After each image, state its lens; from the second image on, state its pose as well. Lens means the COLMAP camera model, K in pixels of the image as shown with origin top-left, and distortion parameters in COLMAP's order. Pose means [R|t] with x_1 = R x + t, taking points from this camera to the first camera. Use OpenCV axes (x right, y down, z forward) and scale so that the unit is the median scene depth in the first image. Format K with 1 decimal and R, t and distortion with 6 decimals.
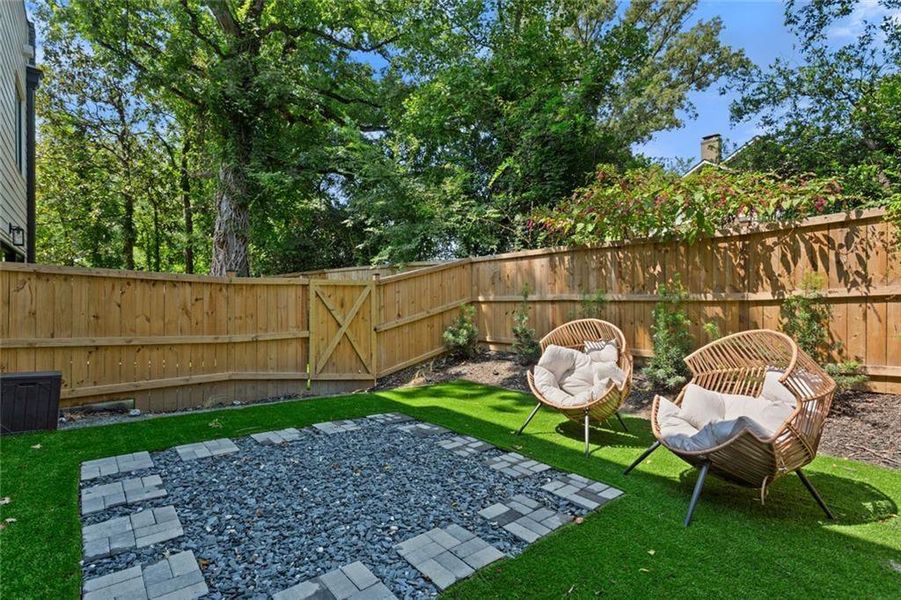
lens RADIAL K [[425.4, 0, 446.7], [0, 425.4, 297.8], [0, 0, 1]] dist [-0.002776, 0.001511]
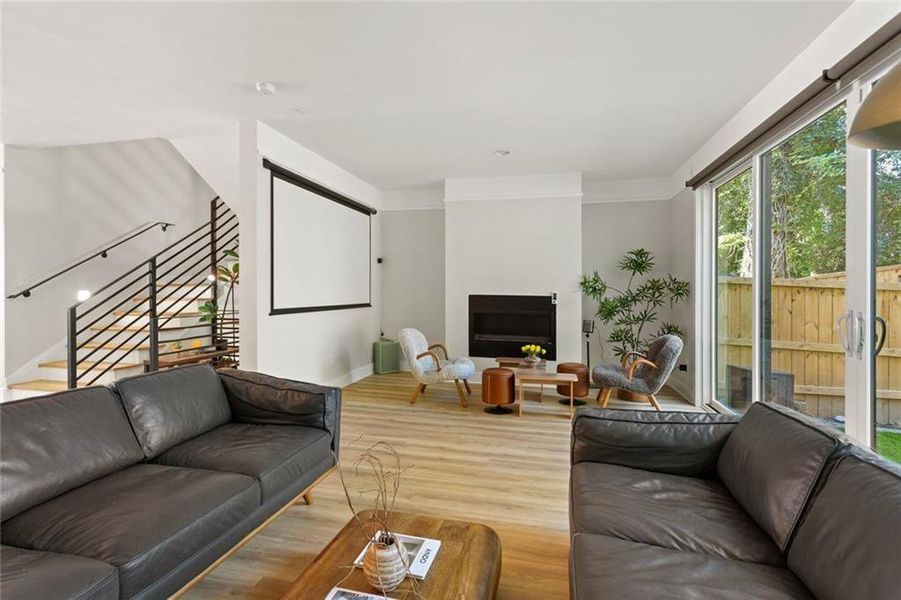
lens RADIAL K [[425.4, 0, 452.6], [0, 425.4, 300.2], [0, 0, 1]] dist [-0.002776, 0.001511]
pose [[0.566954, 0.002806, -0.823745, -0.342069], [-0.008194, 0.999964, -0.002233, -0.002492], [0.823709, 0.008016, 0.566957, -0.297148]]
